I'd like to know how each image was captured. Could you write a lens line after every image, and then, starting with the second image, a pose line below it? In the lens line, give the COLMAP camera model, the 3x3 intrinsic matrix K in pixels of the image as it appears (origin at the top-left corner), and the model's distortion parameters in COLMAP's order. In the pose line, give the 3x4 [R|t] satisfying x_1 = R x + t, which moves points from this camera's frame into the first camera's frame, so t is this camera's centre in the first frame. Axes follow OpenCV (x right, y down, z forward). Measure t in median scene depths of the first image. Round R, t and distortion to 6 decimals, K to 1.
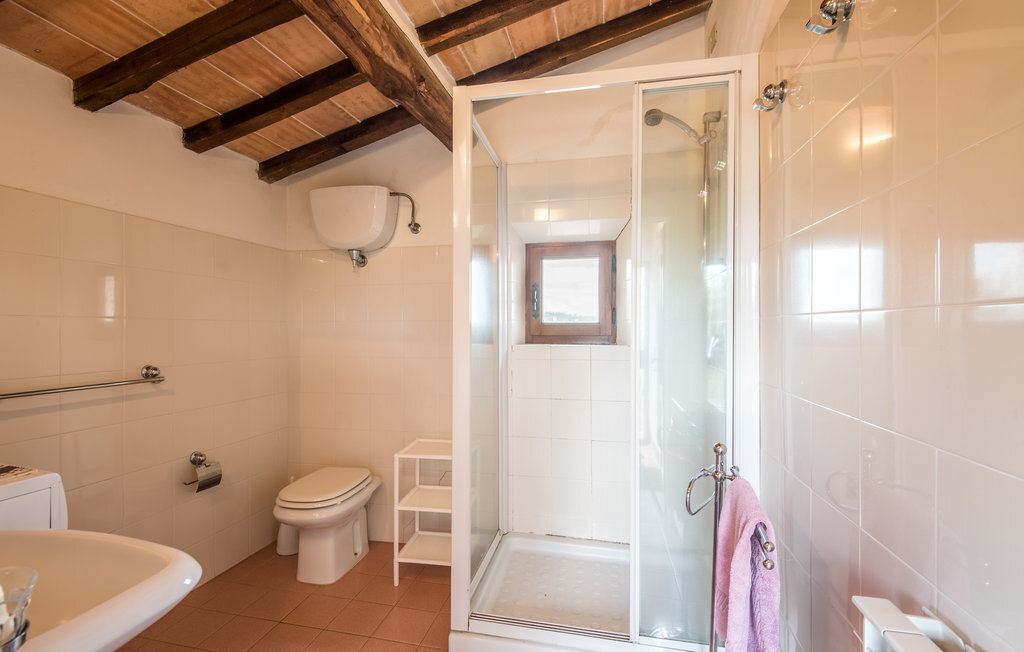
lens RADIAL K [[449.5, 0, 510.7], [0, 449.5, 330.1], [0, 0, 1]] dist [0.032742, -0.022981]
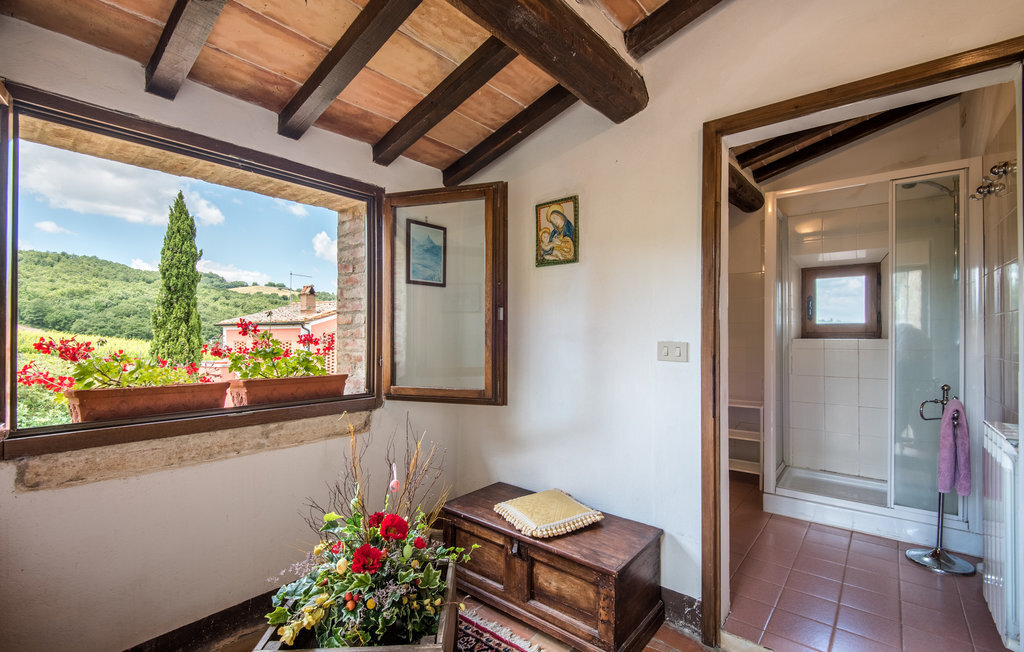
lens RADIAL K [[453.2, 0, 529.1], [0, 453.2, 333.3], [0, 0, 1]] dist [0.034976, -0.022199]
pose [[0.903530, -0.002772, -0.428515, -0.132750], [0.000531, 0.999986, -0.005350, 0.021636], [0.428524, 0.004607, 0.903519, -0.711389]]
